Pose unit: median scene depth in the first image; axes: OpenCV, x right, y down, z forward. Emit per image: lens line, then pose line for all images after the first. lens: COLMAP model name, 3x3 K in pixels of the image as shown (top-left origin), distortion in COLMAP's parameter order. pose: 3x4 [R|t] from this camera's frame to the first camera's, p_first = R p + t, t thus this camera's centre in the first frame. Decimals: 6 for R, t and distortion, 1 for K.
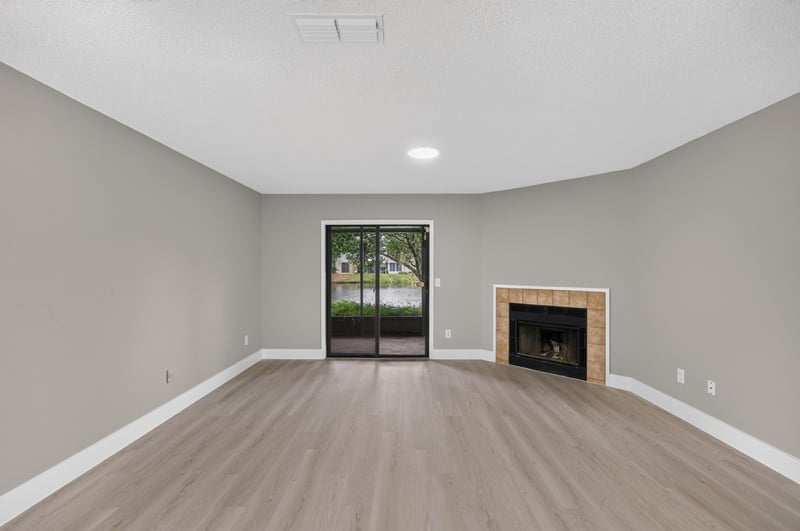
lens RADIAL K [[355.1, 0, 404.0], [0, 355.1, 268.3], [0, 0, 1]] dist [-0.016044, 0.003363]
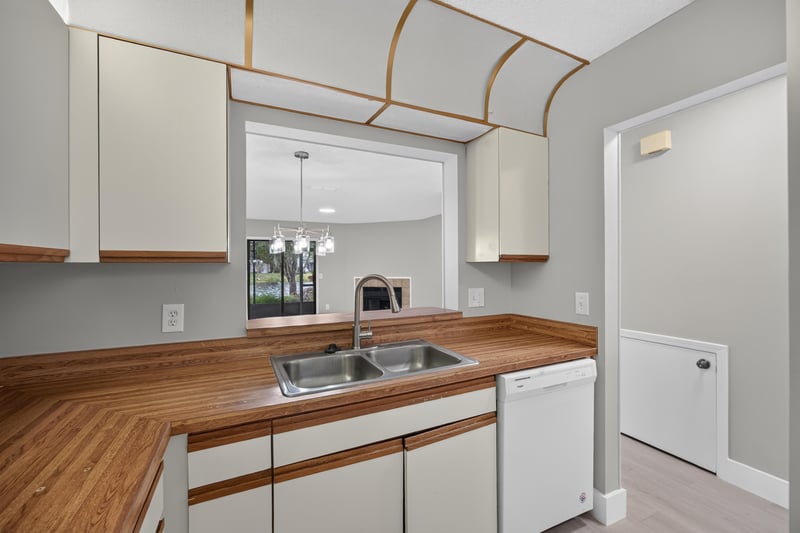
lens RADIAL K [[342.3, 0, 396.0], [0, 342.3, 265.4], [0, 0, 1]] dist [0.002014, 0.001535]
pose [[0.905994, -0.002773, 0.423282, -0.283613], [0.006038, 0.999961, -0.006372, 0.001864], [-0.423248, 0.008329, 0.905976, -0.634247]]
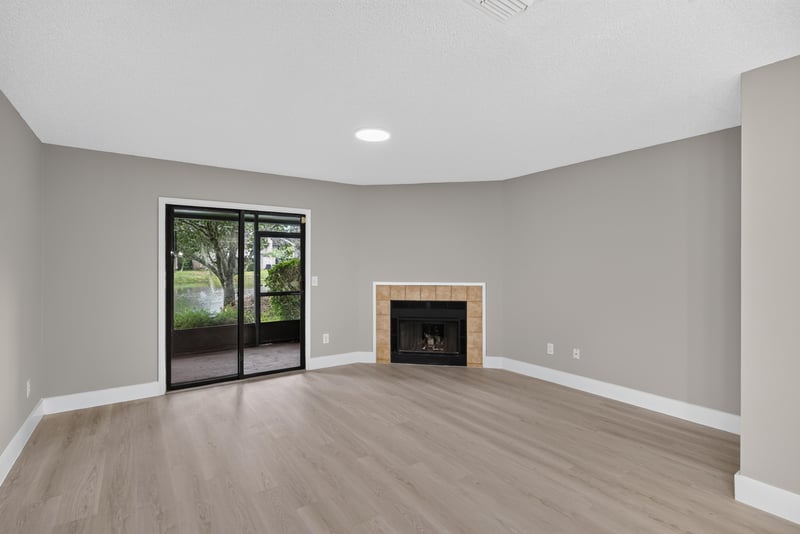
lens RADIAL K [[383.3, 0, 395.6], [0, 383.3, 266.3], [0, 0, 1]] dist [-0.023539, 0.003368]
pose [[0.813701, -0.003957, 0.581271, -0.313008], [0.002092, 0.999990, 0.003879, -0.000770], [-0.581280, -0.001940, 0.813701, 0.128895]]
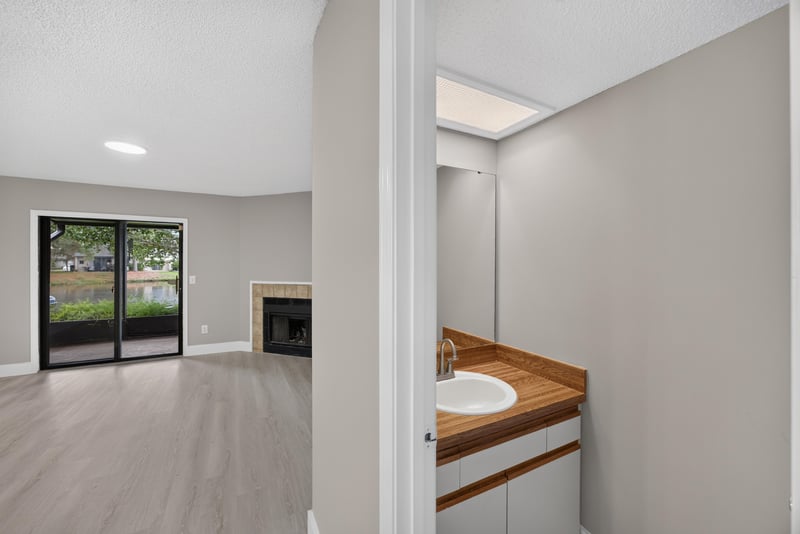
lens RADIAL K [[314.0, 0, 395.4], [0, 314.0, 263.5], [0, 0, 1]] dist [0.001914, 0.000593]
pose [[0.893106, 0.003081, 0.449836, 0.225063], [-0.000291, 0.999980, -0.006272, -0.002453], [-0.449847, 0.005471, 0.893089, -0.073700]]
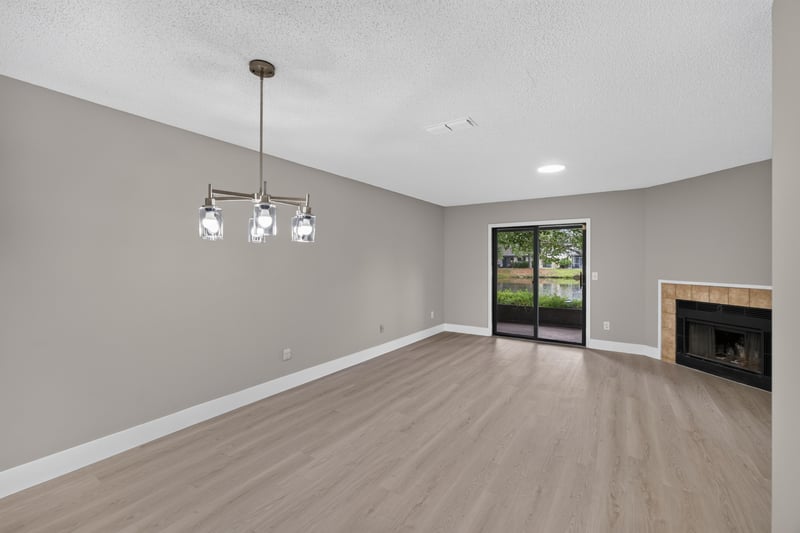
lens RADIAL K [[342.3, 0, 399.7], [0, 342.3, 264.3], [0, 0, 1]] dist [0.002014, 0.001535]
pose [[0.833977, 0.004593, -0.551779, 0.185936], [-0.002875, 0.999988, 0.003978, 0.001289], [0.551791, -0.001732, 0.833981, -0.188587]]
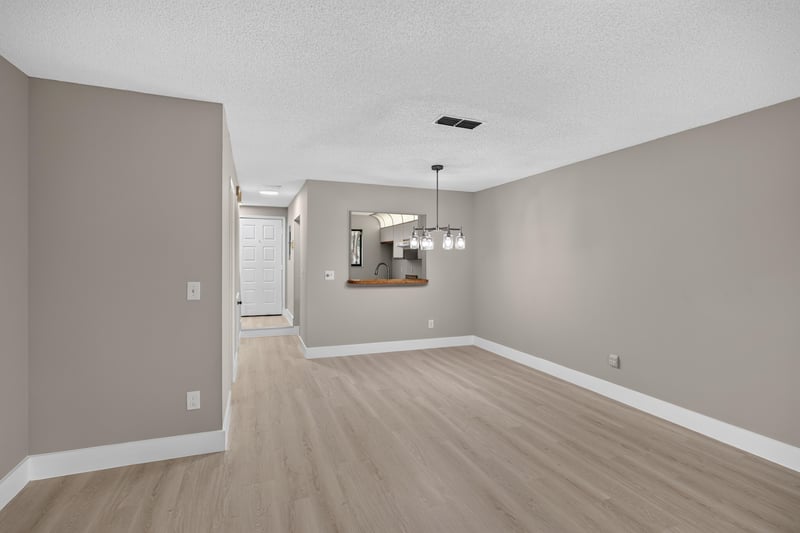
lens RADIAL K [[359.2, 0, 405.4], [0, 359.2, 263.7], [0, 0, 1]] dist [-0.003750, -0.000147]
pose [[-0.924590, -0.002738, -0.380953, 0.247651], [-0.004748, 0.999979, 0.004336, 0.000091], [0.380934, 0.005818, -0.924584, 0.864261]]
